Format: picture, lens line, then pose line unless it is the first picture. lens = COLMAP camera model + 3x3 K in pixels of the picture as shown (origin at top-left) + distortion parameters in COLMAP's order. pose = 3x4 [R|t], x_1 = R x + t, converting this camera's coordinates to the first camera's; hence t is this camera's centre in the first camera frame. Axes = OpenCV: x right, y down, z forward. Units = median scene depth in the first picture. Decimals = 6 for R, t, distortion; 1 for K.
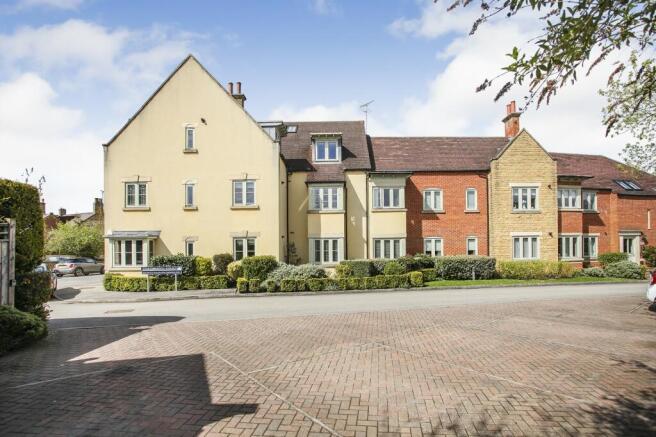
lens RADIAL K [[324.2, 0, 328.0], [0, 324.2, 218.5], [0, 0, 1]] dist [-0.050832, 0.000005]
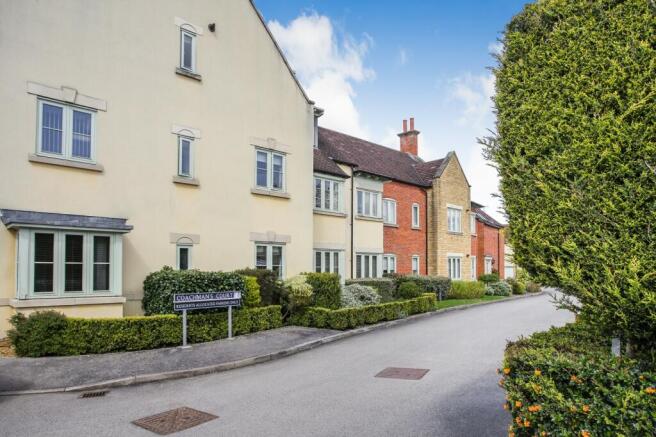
lens RADIAL K [[413.9, 0, 328.0], [0, 413.9, 218.5], [0, 0, 1]] dist [0.002010, 0.000004]
pose [[0.757852, 0.097578, 0.645088, -0.680813], [-0.083331, 0.995131, -0.052629, 0.044619], [-0.647082, -0.013871, 0.762294, 0.322323]]
